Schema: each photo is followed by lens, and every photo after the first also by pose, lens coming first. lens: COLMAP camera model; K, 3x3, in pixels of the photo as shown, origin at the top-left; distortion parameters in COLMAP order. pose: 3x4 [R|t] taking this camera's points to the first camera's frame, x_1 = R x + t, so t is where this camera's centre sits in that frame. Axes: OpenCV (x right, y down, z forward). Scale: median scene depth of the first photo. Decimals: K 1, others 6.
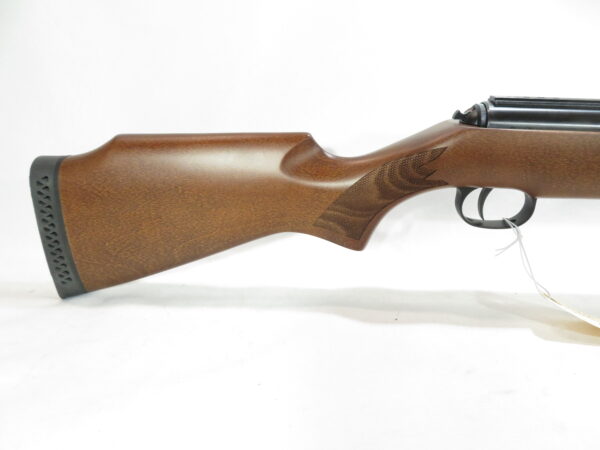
lens RADIAL K [[439.3, 0, 298.1], [0, 439.3, 226.1], [0, 0, 1]] dist [0.006629, -0.009446]
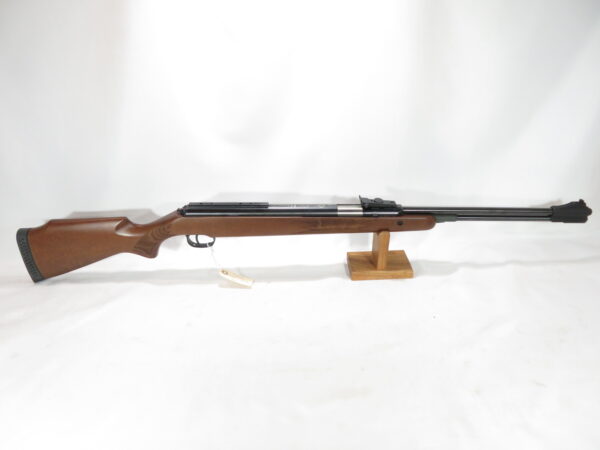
lens RADIAL K [[439.3, 0, 300.8], [0, 439.3, 223.9], [0, 0, 1]] dist [0.006629, -0.009446]
pose [[0.995647, -0.053770, 0.076129, 0.823426], [0.044976, 0.992594, 0.112850, -0.399138], [-0.081633, -0.108935, 0.990691, -1.617295]]
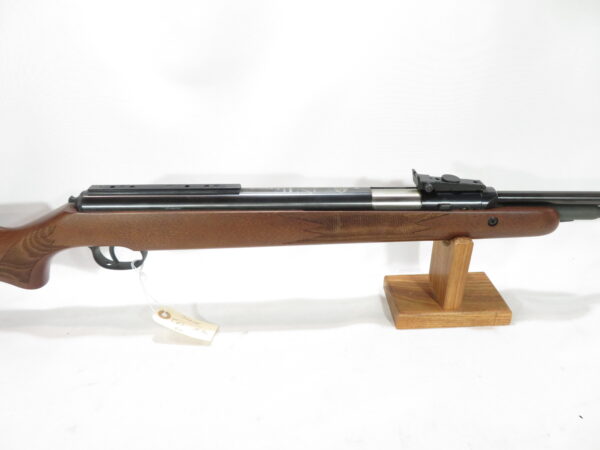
lens RADIAL K [[439.3, 0, 302.1], [0, 439.3, 224.8], [0, 0, 1]] dist [0.006629, -0.009446]
pose [[0.996768, -0.056397, 0.057213, 0.939121], [0.051299, 0.994890, 0.086956, -0.231940], [-0.061825, -0.083740, 0.994568, -0.456846]]
